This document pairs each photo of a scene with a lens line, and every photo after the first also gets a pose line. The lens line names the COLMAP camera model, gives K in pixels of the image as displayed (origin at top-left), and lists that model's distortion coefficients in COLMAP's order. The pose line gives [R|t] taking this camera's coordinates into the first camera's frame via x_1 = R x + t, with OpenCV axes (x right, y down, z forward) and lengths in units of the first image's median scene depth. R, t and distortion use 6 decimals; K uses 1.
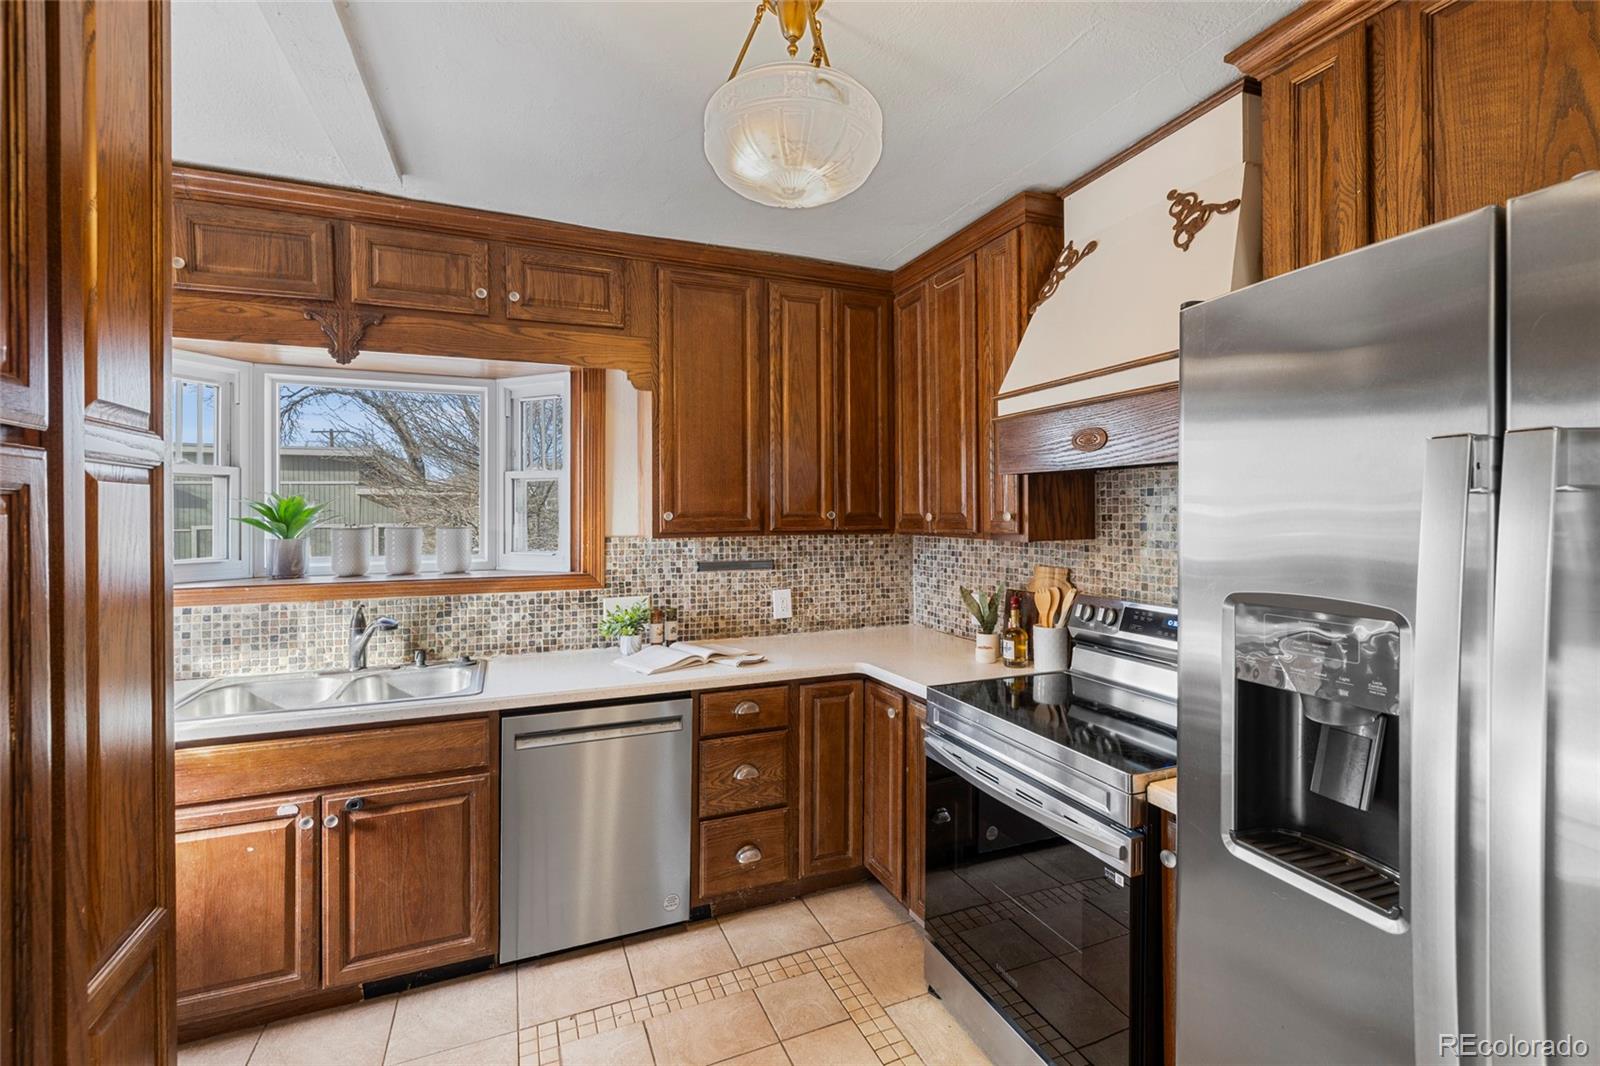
lens RADIAL K [[673.9, 0, 795.2], [0, 673.9, 509.3], [0, 0, 1]] dist [-0.001585, 0.000412]
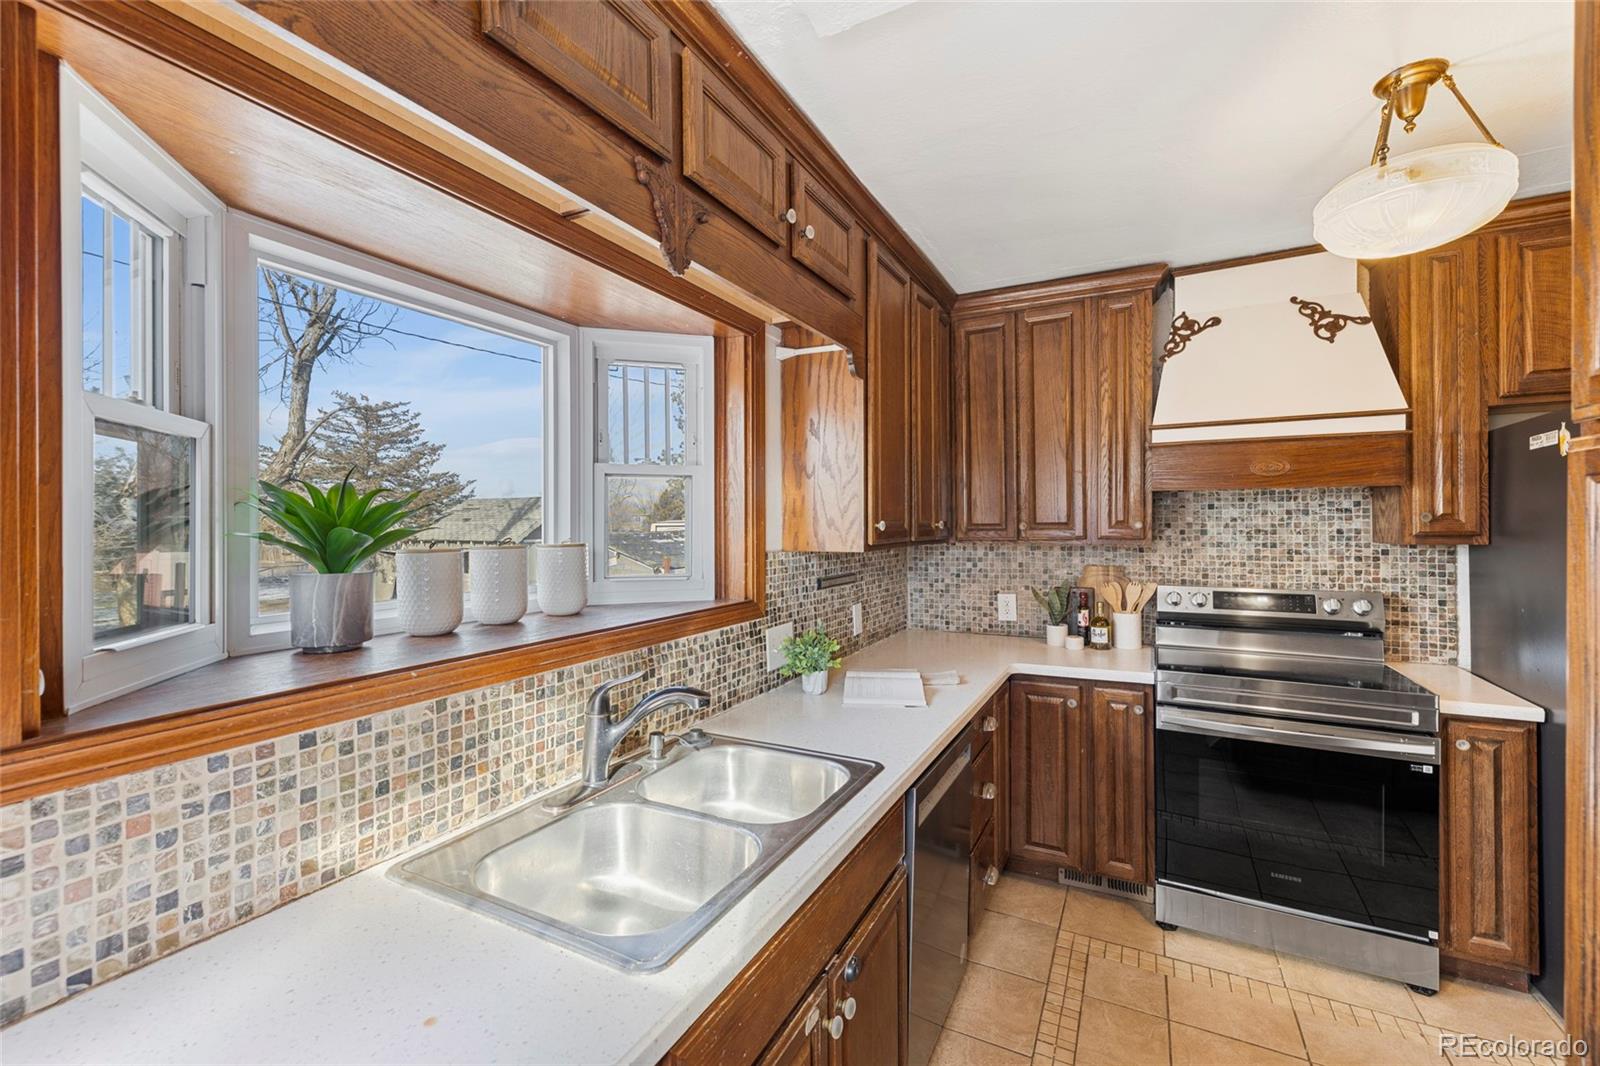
lens RADIAL K [[673.9, 0, 795.2], [0, 673.9, 509.3], [0, 0, 1]] dist [-0.001585, 0.000412]
pose [[0.770423, 0.012507, 0.637410, -0.783290], [-0.001456, 0.999839, -0.017859, 0.003863], [-0.637531, 0.012831, 0.770318, 0.369130]]
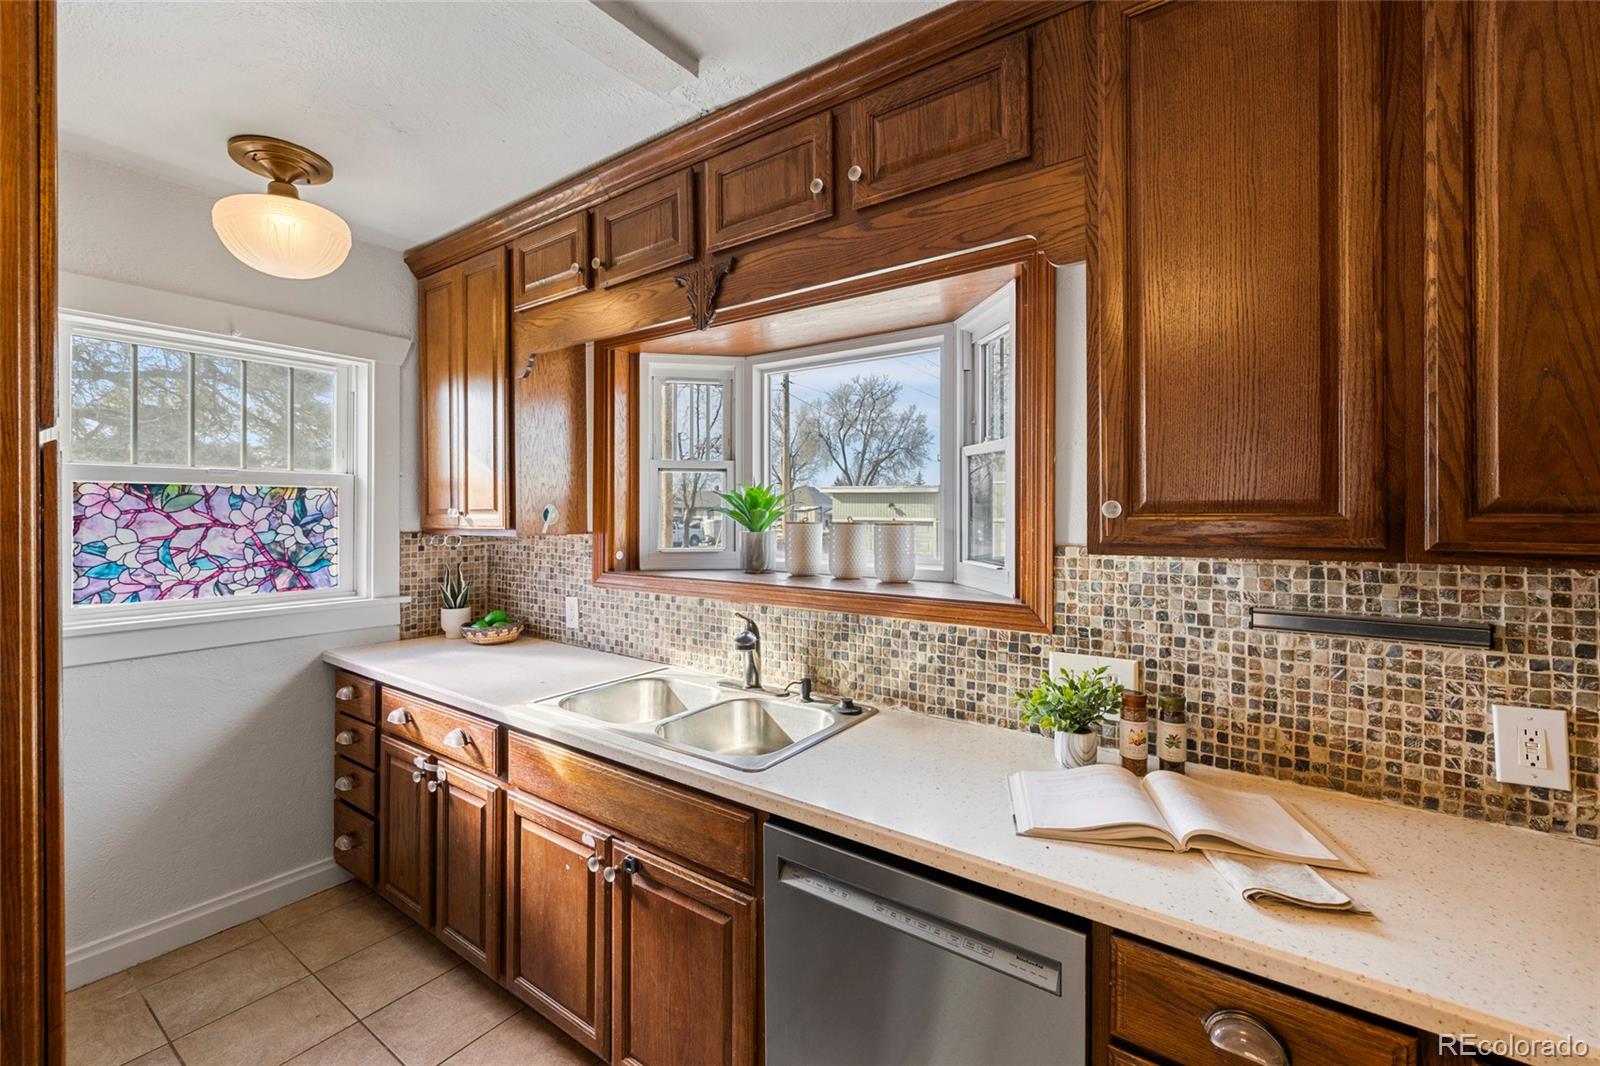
lens RADIAL K [[673.9, 0, 795.2], [0, 673.9, 509.3], [0, 0, 1]] dist [-0.001585, 0.000412]
pose [[0.528378, 0.001760, -0.849008, 0.093157], [0.001925, 0.999993, 0.003271, 0.007758], [0.849007, -0.003363, 0.528370, 0.518356]]
